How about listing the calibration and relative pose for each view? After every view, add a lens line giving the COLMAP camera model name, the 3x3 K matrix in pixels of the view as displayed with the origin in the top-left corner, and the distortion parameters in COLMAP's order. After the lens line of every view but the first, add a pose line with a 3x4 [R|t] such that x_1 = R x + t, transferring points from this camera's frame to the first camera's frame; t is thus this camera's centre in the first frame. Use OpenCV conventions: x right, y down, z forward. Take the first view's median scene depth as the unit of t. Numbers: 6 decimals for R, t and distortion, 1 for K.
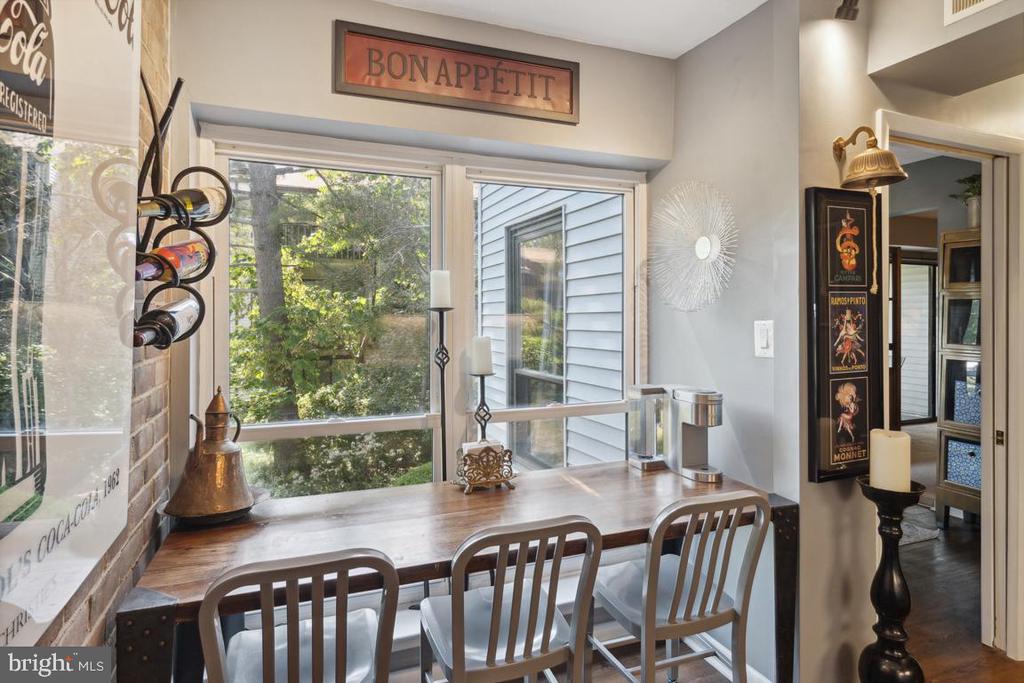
lens RADIAL K [[563.0, 0, 508.5], [0, 563.0, 316.8], [0, 0, 1]] dist [0.001040, -0.000894]
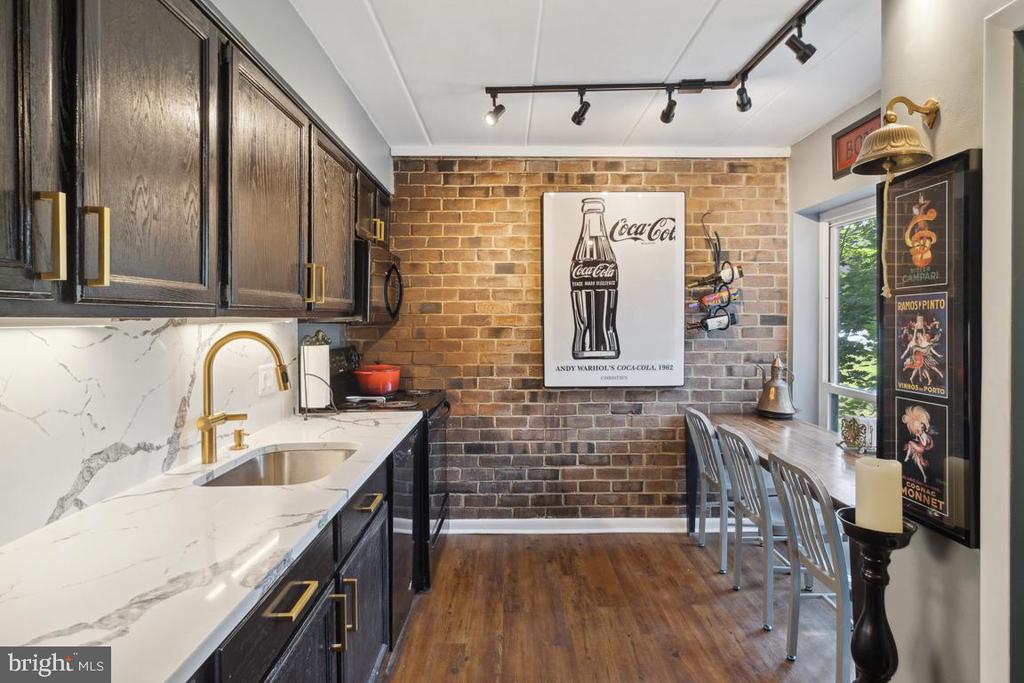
lens RADIAL K [[533.8, 0, 517.4], [0, 533.8, 322.8], [0, 0, 1]] dist [0.004718, -0.000165]
pose [[-0.344282, 0.009773, -0.938816, 1.514376], [0.002886, 0.999952, 0.009351, -0.011656], [0.938862, 0.000510, -0.344293, 0.718718]]
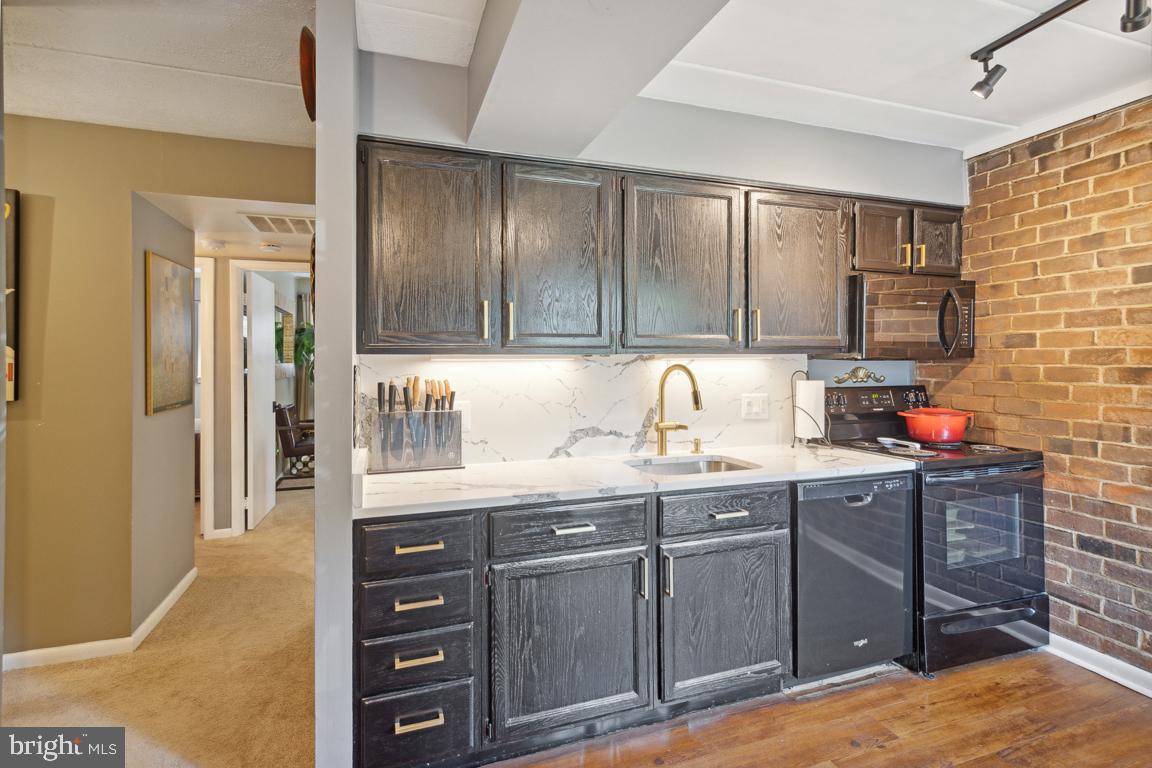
lens RADIAL K [[545.9, 0, 580.4], [0, 545.9, 354.9], [0, 0, 1]] dist [0.003739, 0.000546]
pose [[-0.999410, 0.006171, 0.033800, 0.996824], [0.005901, 0.999950, -0.008082, -0.003779], [-0.033848, -0.007878, -0.999396, 1.268378]]
